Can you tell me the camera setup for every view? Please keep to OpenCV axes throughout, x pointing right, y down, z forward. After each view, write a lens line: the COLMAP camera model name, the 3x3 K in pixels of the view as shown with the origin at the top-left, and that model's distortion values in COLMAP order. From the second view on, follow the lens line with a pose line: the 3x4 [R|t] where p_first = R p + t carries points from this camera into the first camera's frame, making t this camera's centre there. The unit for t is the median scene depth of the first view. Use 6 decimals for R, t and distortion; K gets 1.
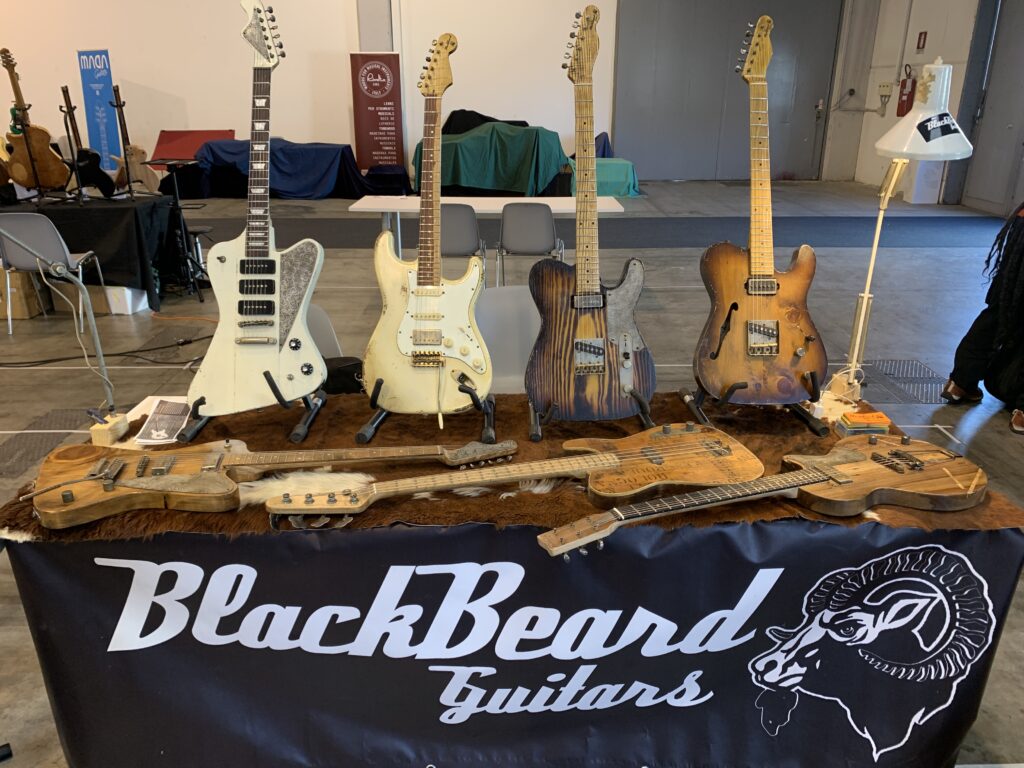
lens RADIAL K [[787.4, 0, 512.7], [0, 787.4, 384.7], [0, 0, 1]] dist [0.042211, -0.054523]
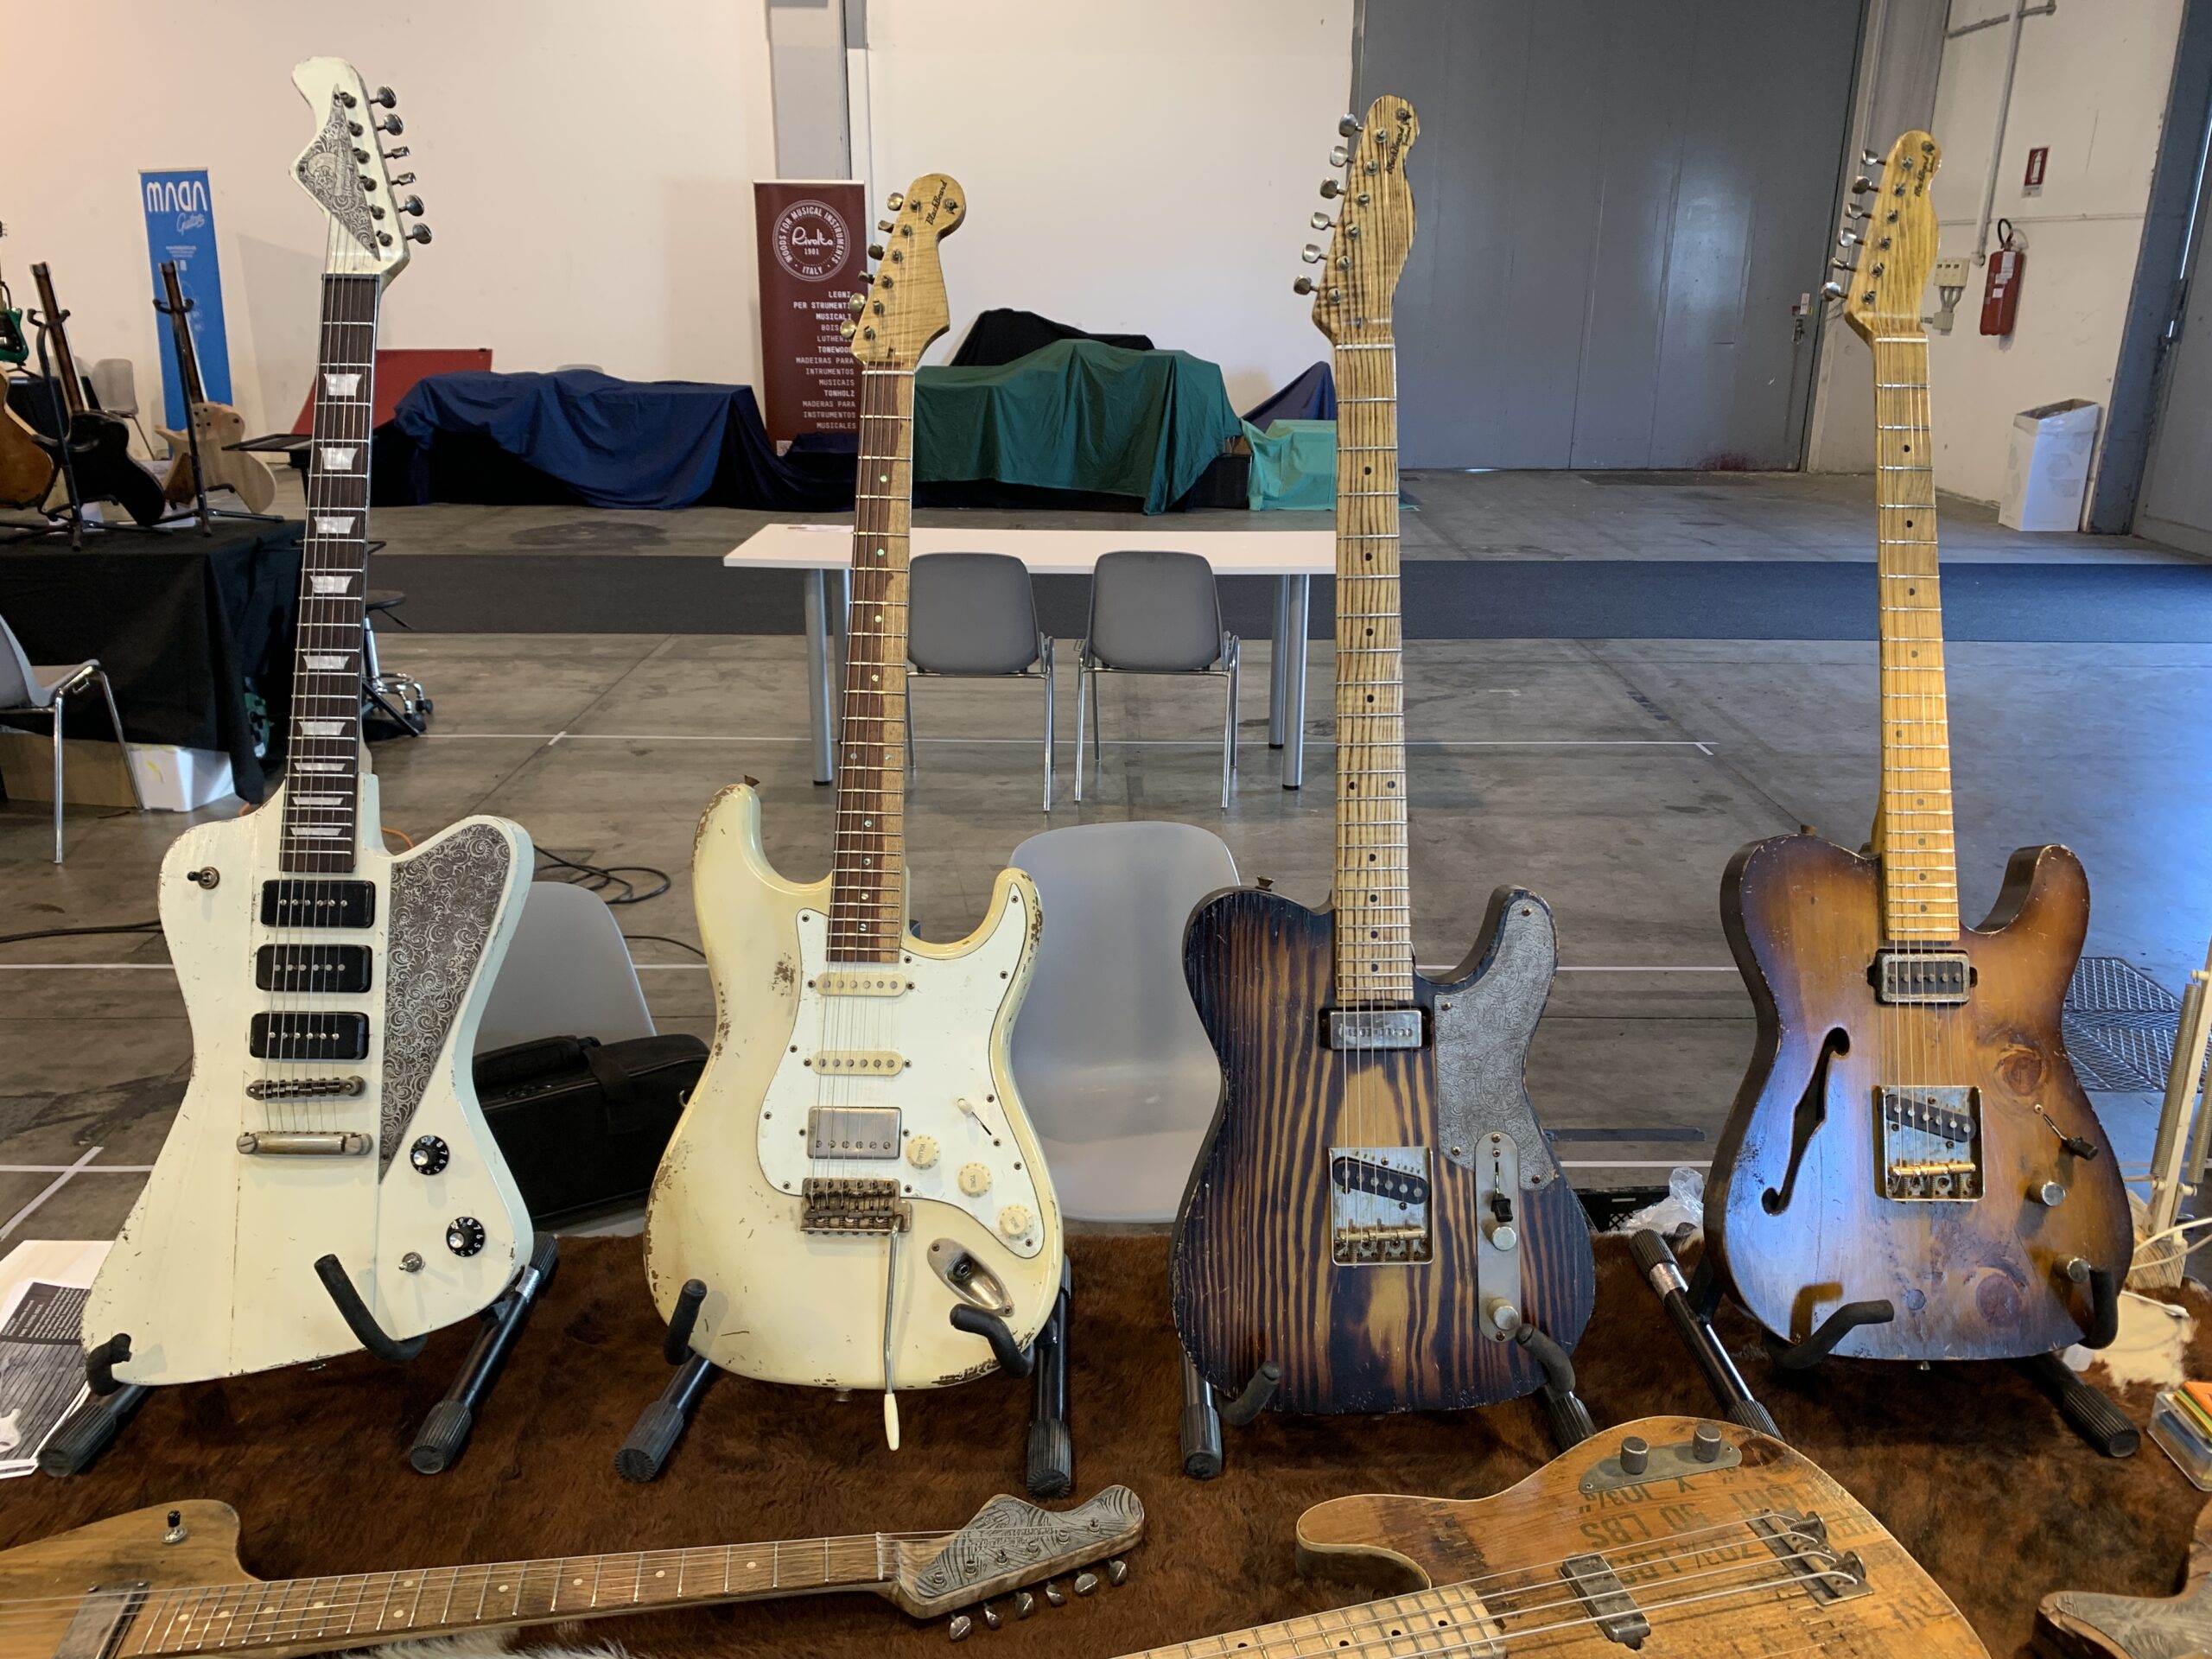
lens RADIAL K [[1700.8, 0, 1119.0], [0, 1700.8, 826.6], [0, 0, 1]] dist [0.042211, -0.054523]
pose [[0.999959, 0.007913, 0.004460, -0.008222], [-0.007755, 0.999376, -0.034465, -0.158404], [-0.004730, 0.034429, 0.999396, 0.319381]]
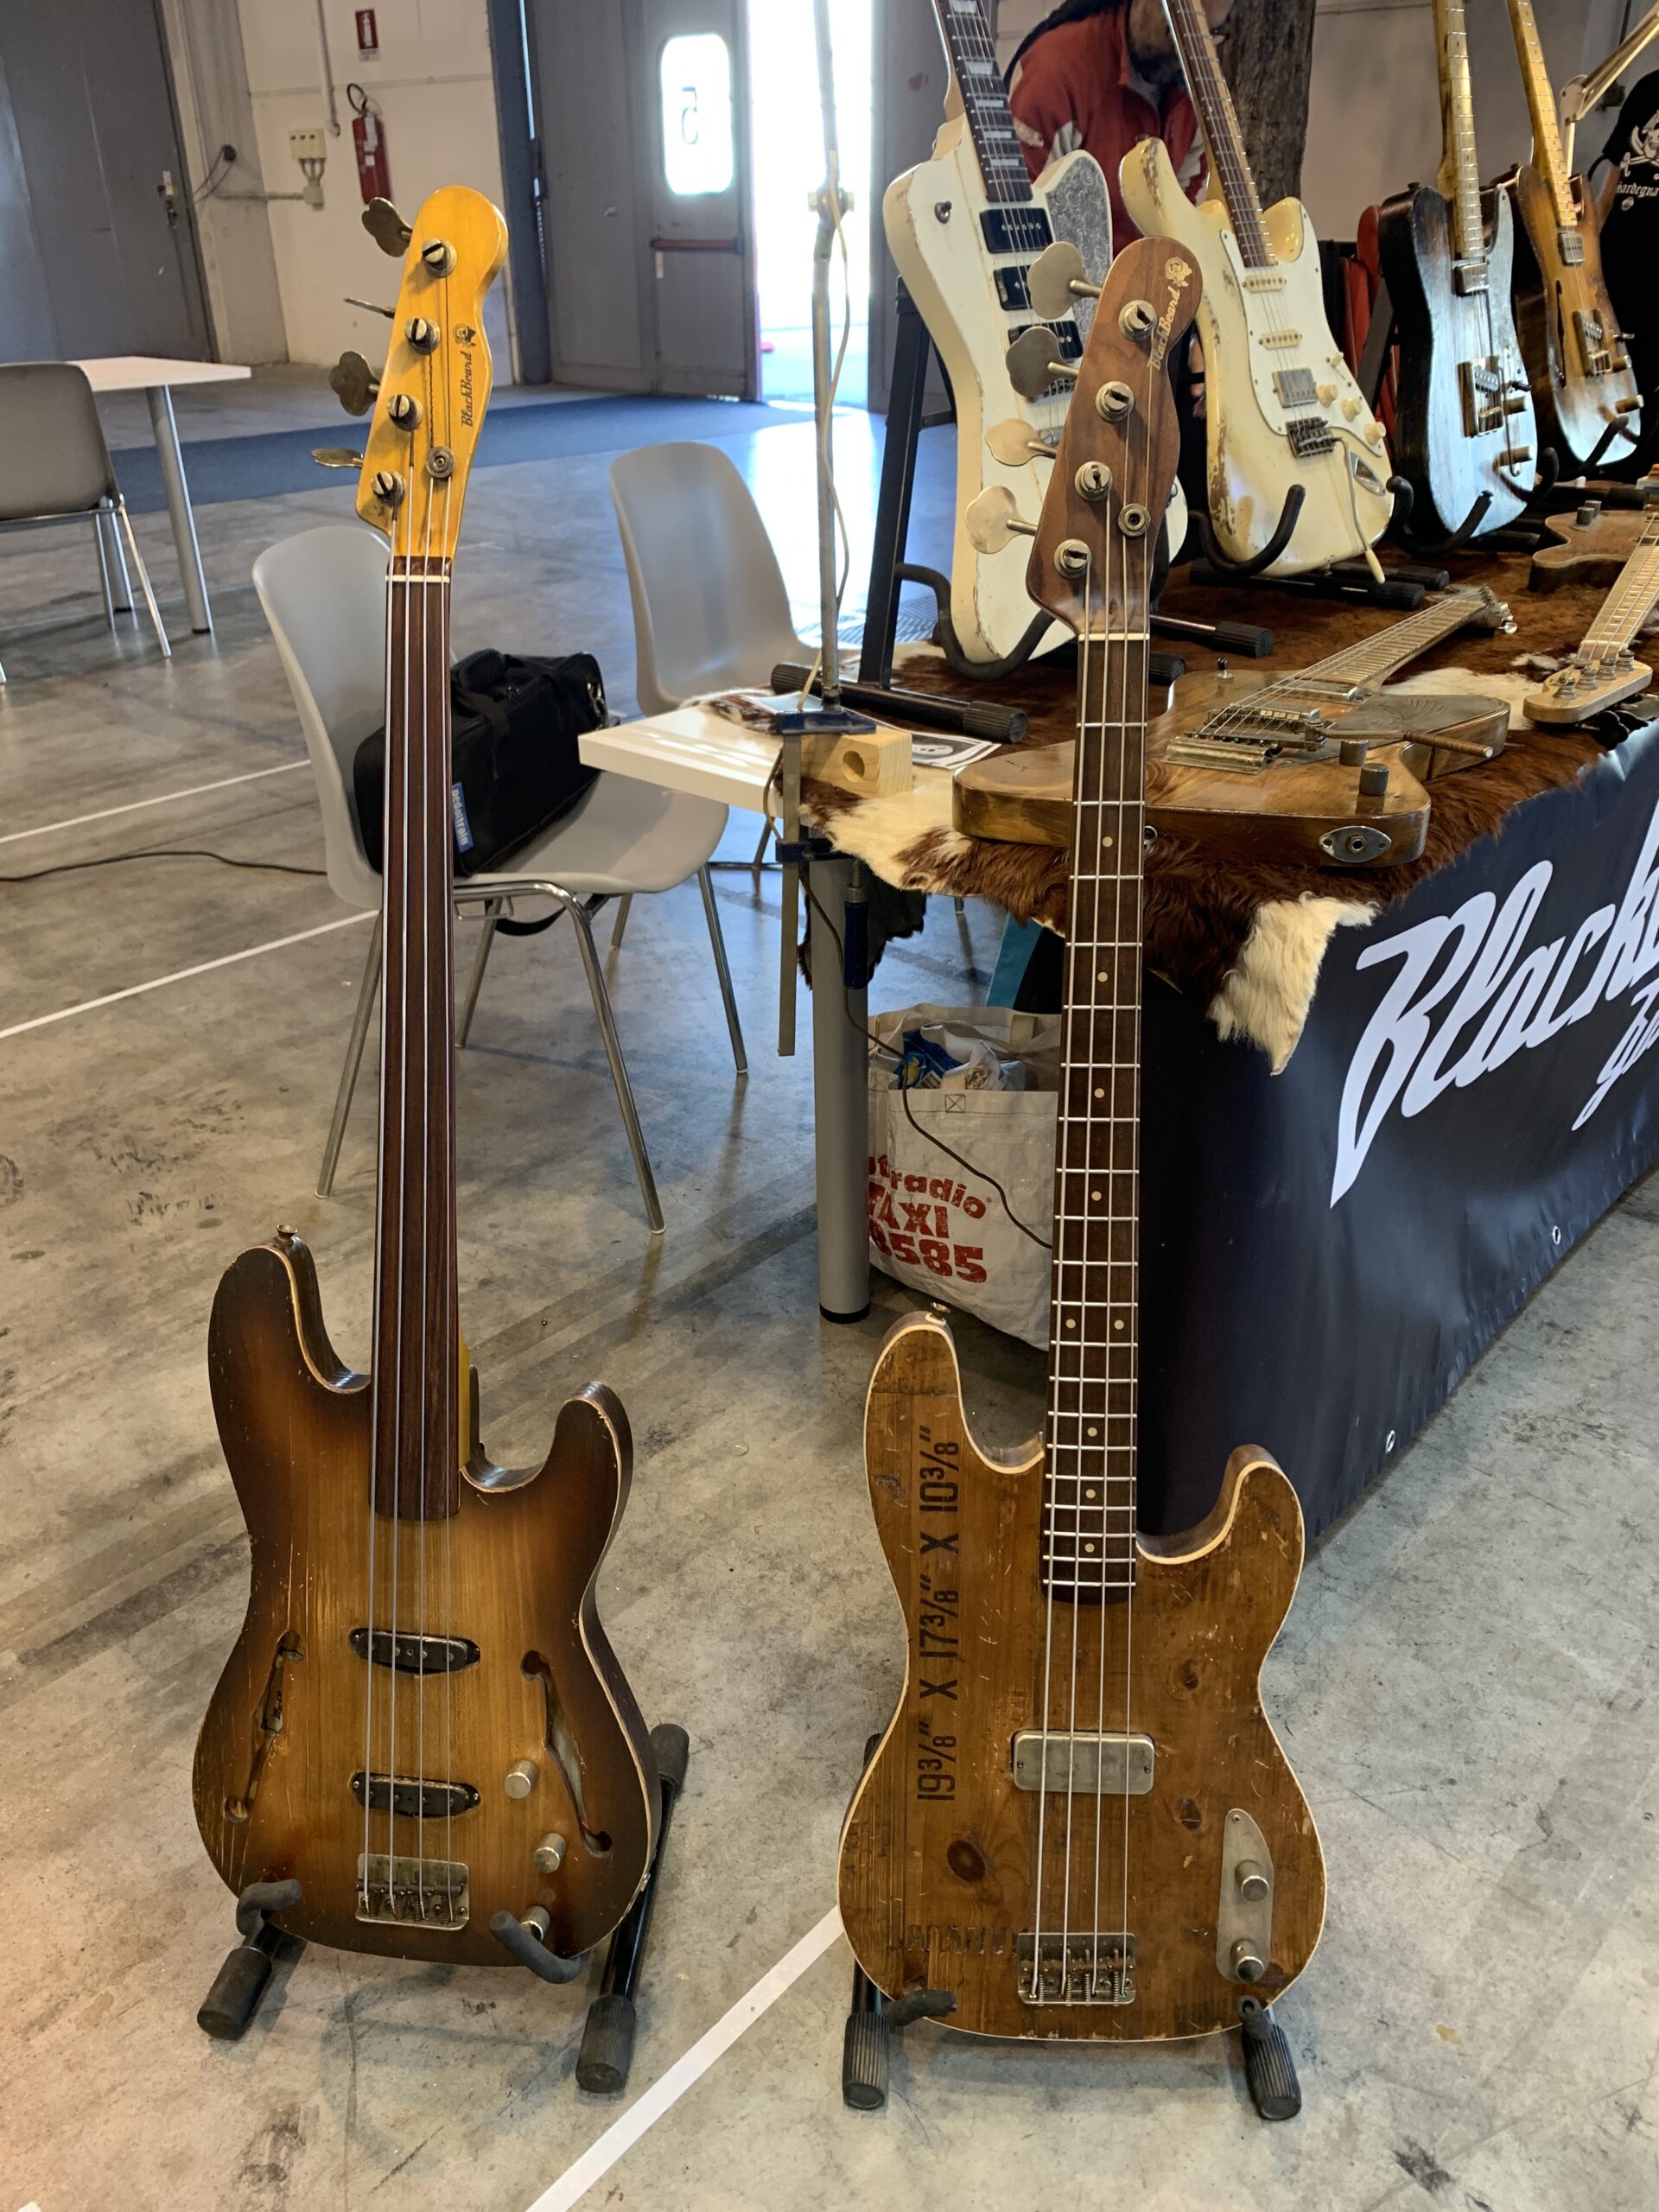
lens RADIAL K [[1700.8, 0, 826.7], [0, 1700.8, 1111.0], [0, 0, 1]] dist [0.042211, -0.054523]
pose [[0.685515, -0.349310, 0.638790, -1.040794], [0.263814, 0.936938, 0.229235, 0.030569], [-0.678581, 0.011378, 0.734438, 0.473947]]
